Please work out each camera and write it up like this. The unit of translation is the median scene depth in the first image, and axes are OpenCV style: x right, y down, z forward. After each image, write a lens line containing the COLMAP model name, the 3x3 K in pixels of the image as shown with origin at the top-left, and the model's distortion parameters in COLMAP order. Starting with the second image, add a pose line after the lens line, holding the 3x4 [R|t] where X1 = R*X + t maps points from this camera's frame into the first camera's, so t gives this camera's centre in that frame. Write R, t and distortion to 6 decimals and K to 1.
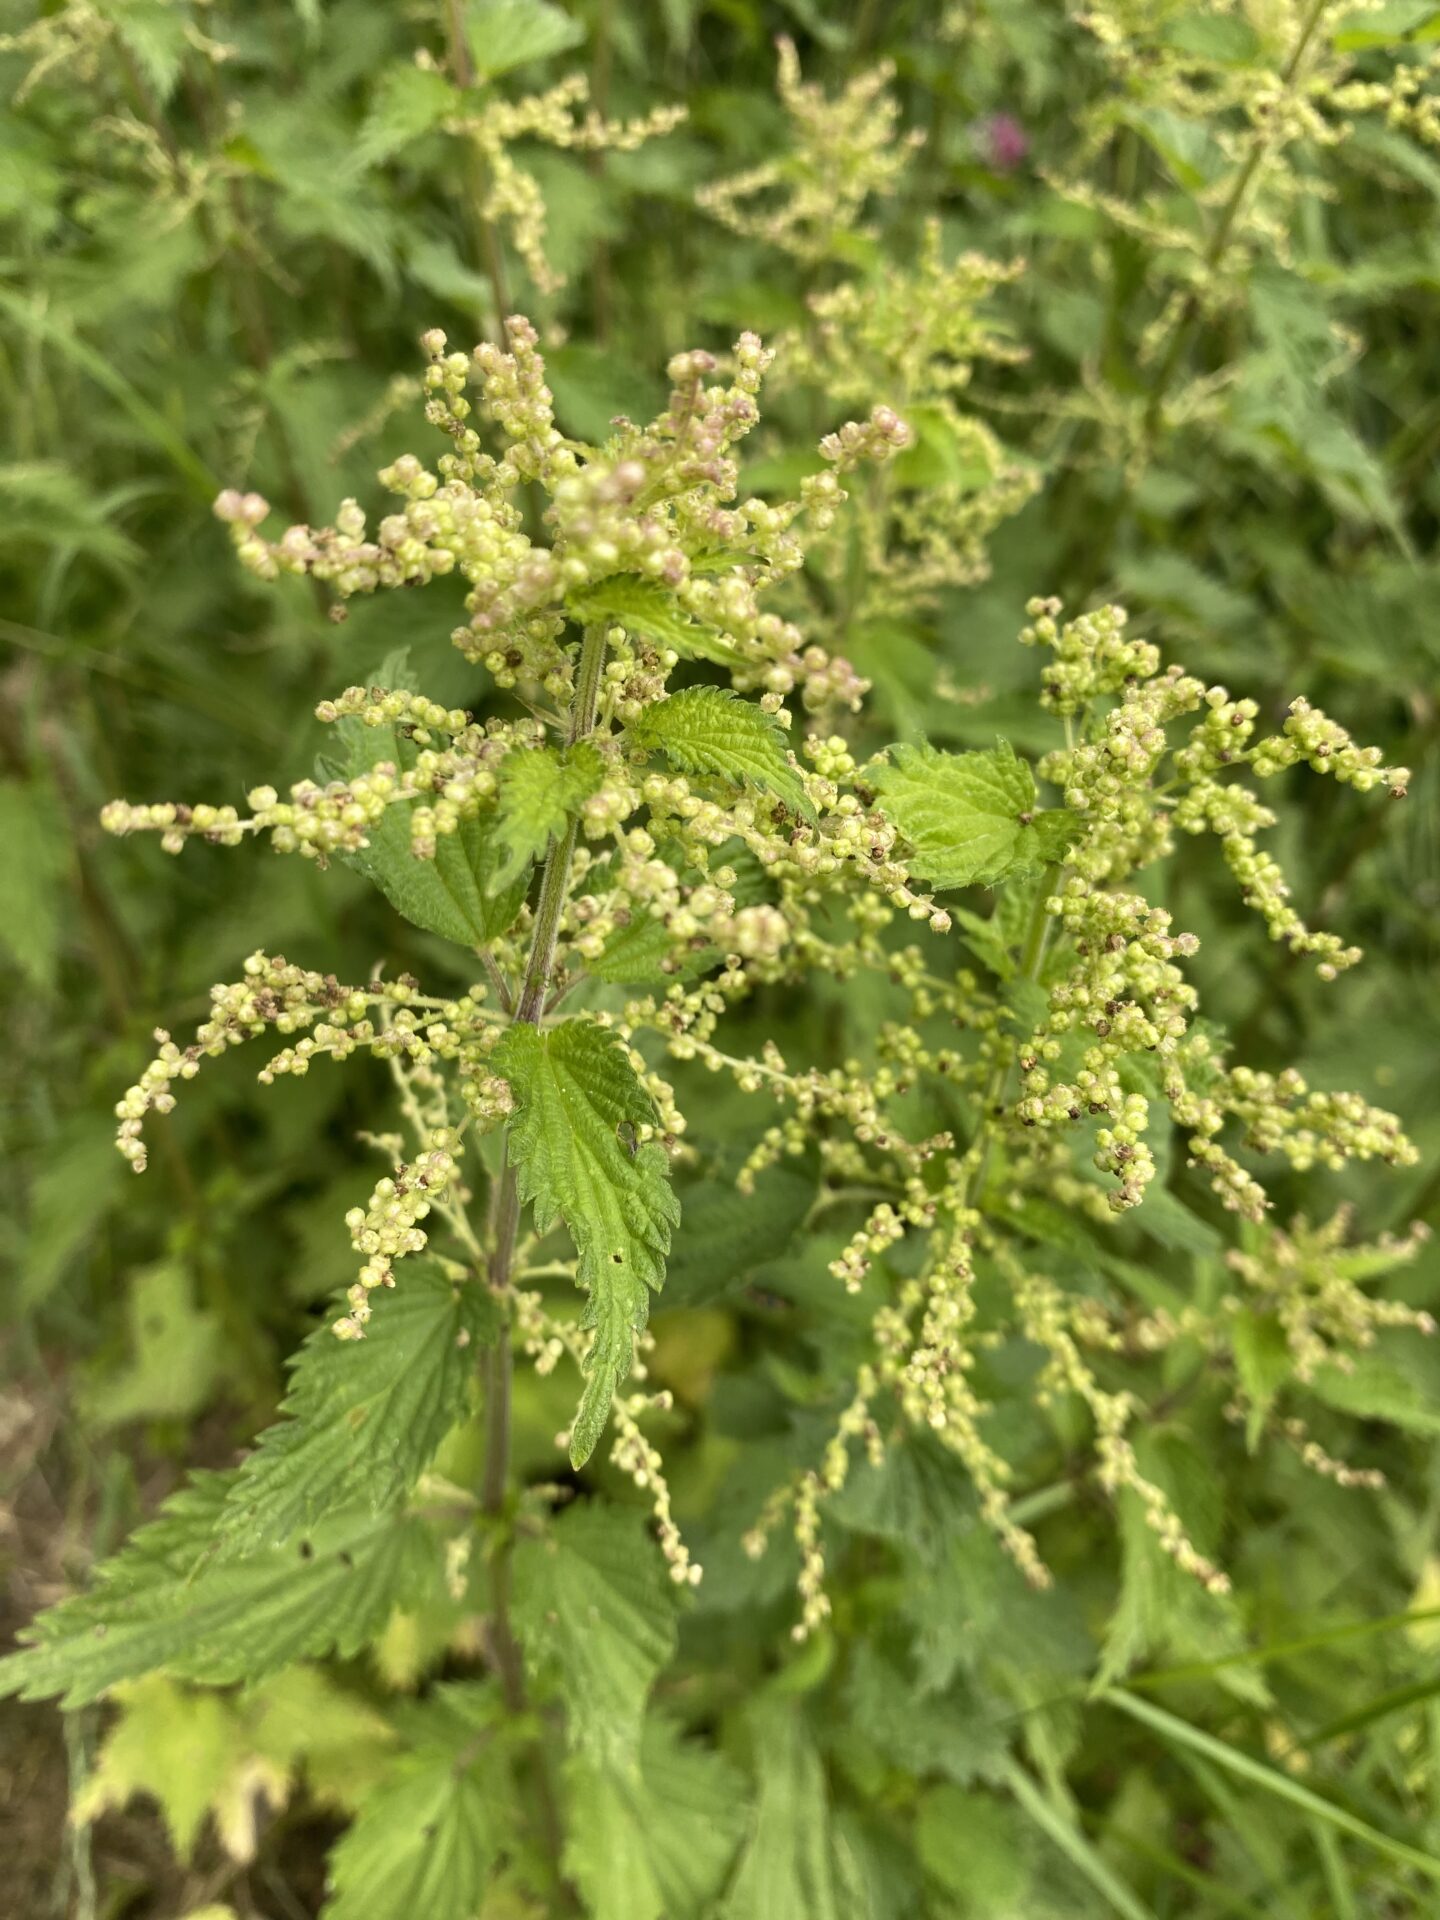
lens RADIAL K [[1539.2, 0, 791.1], [0, 1539.2, 955.4], [0, 0, 1]] dist [0.154269, -0.273207]
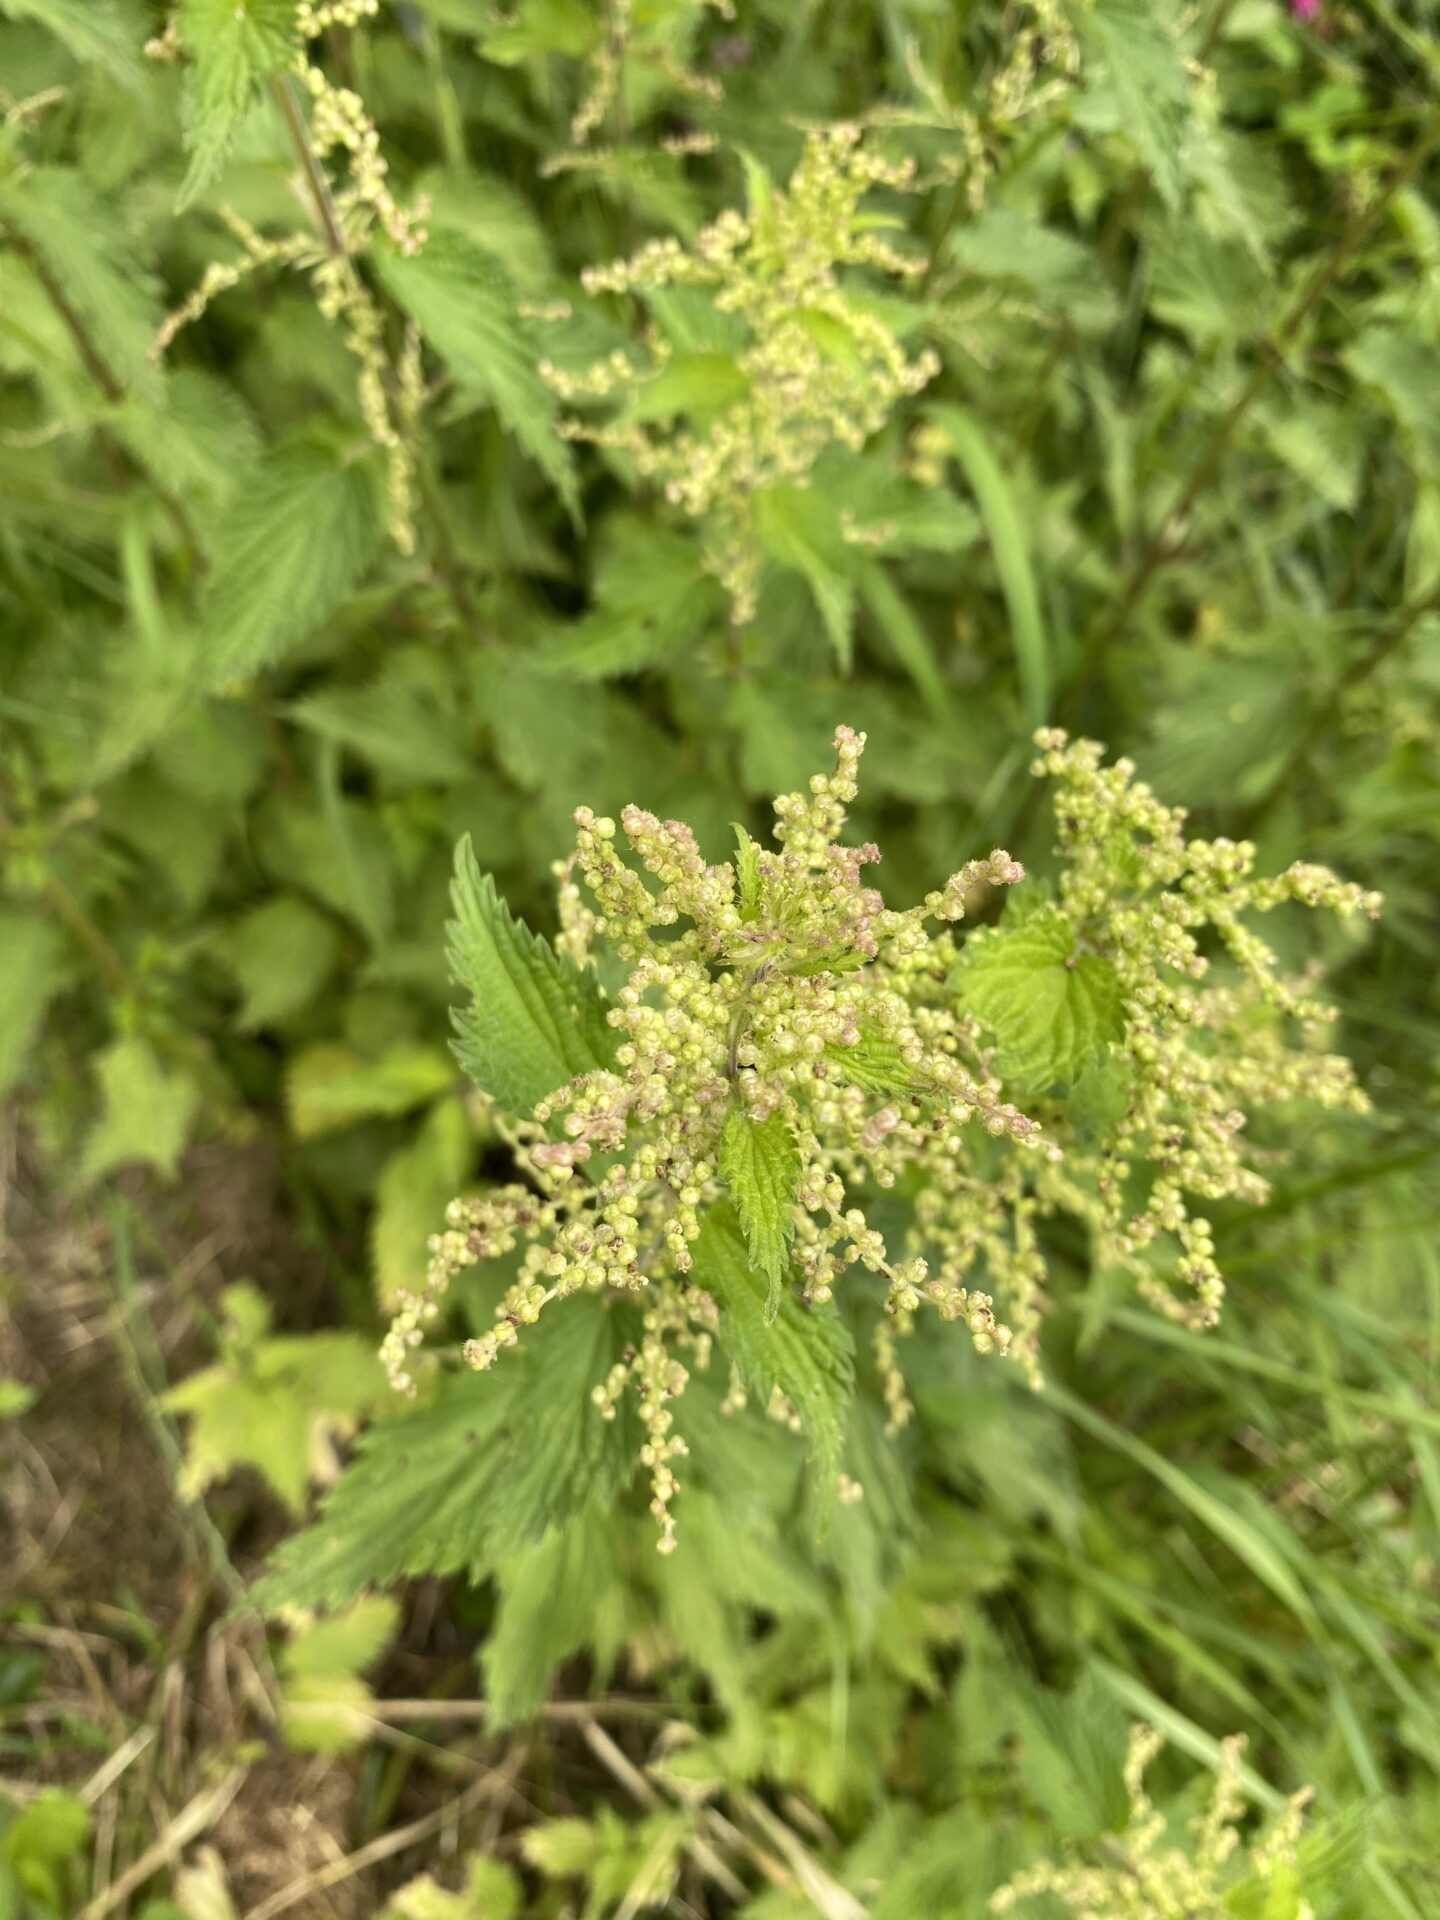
lens RADIAL K [[1539.2, 0, 791.1], [0, 1539.2, 955.4], [0, 0, 1]] dist [0.154269, -0.273207]
pose [[0.975953, -0.193265, 0.100822, -0.187977], [0.142817, 0.916340, 0.374063, -0.609428], [-0.164680, -0.350669, 0.921906, -0.061235]]
